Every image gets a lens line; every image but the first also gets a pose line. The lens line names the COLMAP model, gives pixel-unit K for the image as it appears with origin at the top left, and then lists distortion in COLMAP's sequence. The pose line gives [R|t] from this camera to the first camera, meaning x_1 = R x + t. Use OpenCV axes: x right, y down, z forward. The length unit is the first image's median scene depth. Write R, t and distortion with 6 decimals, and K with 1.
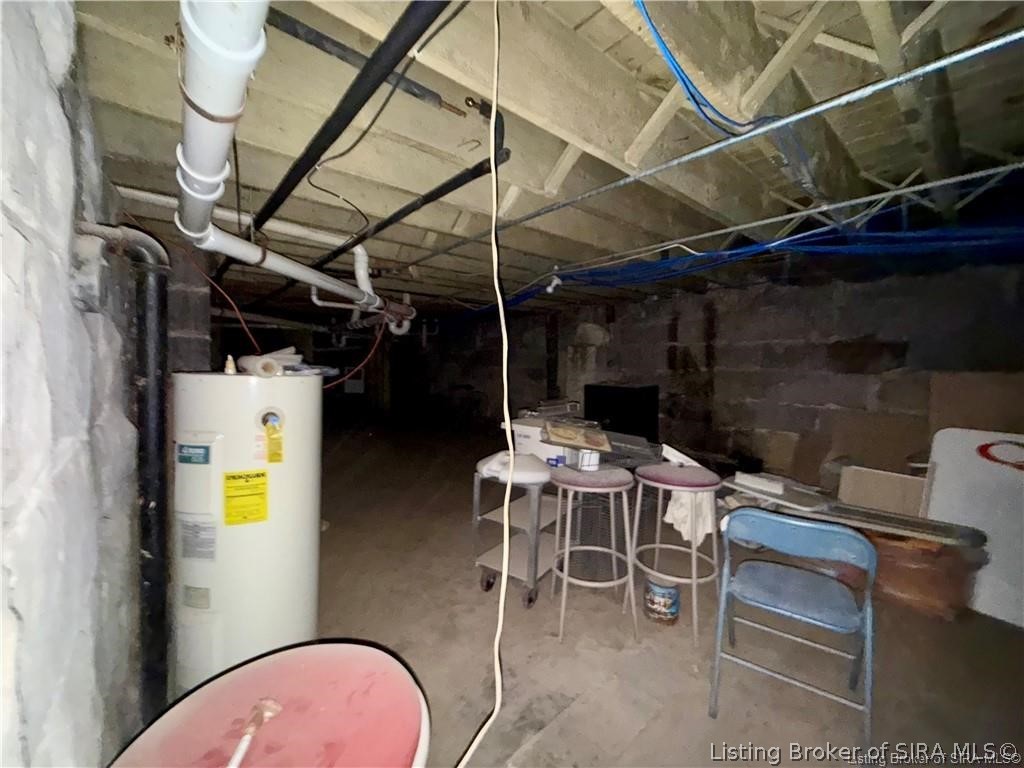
lens RADIAL K [[407.1, 0, 509.6], [0, 407.1, 381.4], [0, 0, 1]] dist [-0.009974, -0.000036]
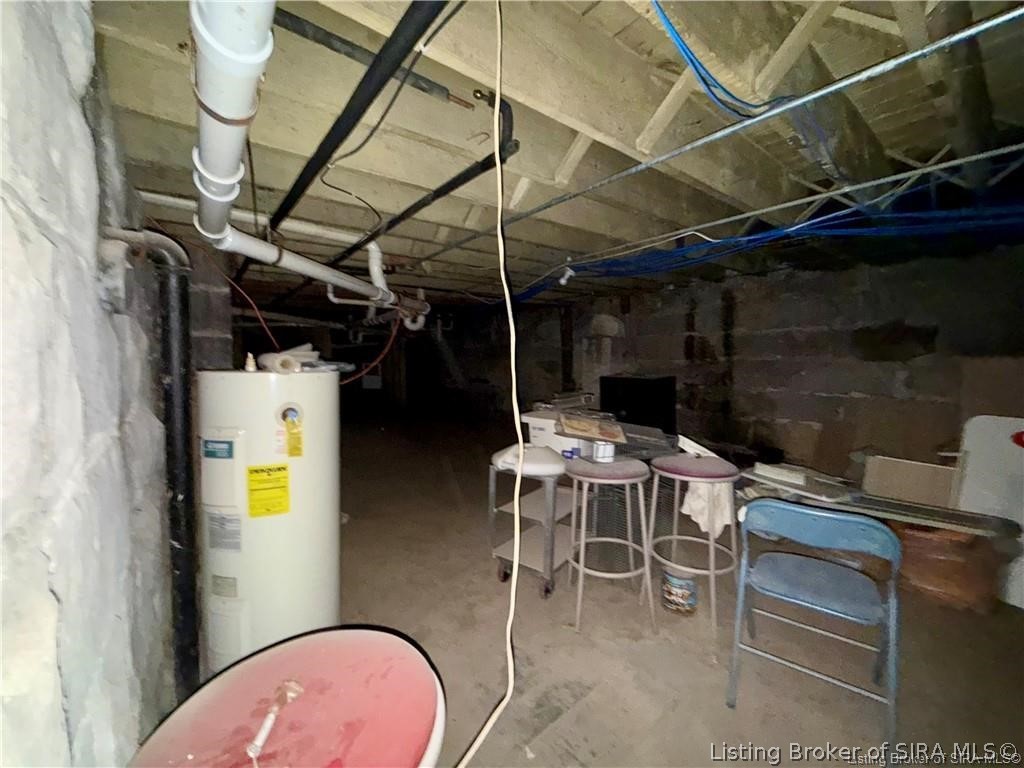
lens RADIAL K [[407.1, 0, 509.0], [0, 407.1, 381.5], [0, 0, 1]] dist [-0.009974, -0.000036]
pose [[0.999081, -0.015432, -0.039996, 0.006552], [0.016086, 0.999741, 0.016071, 0.001748], [0.039738, -0.016699, 0.999071, -0.003220]]
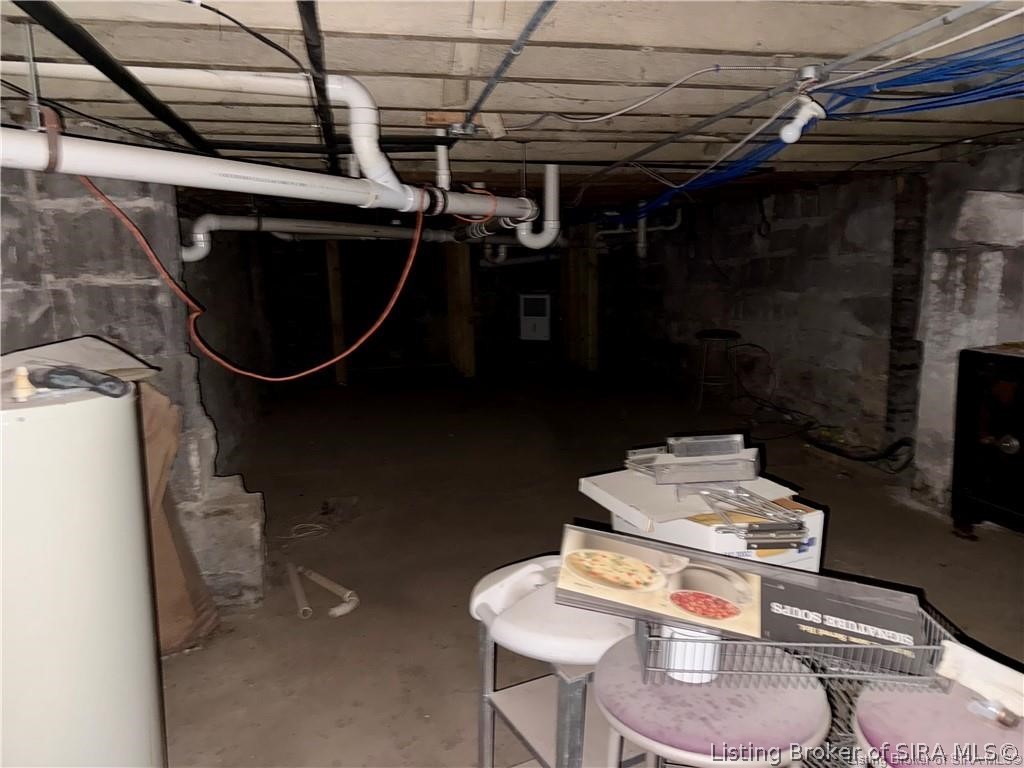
lens RADIAL K [[720.4, 0, 513.4], [0, 720.4, 388.4], [0, 0, 1]] dist [0.011784, 0.002800]
pose [[0.885658, 0.050764, -0.461554, 0.445628], [0.003636, 0.993217, 0.116217, -0.139696], [0.464323, -0.104607, 0.879466, 0.517498]]
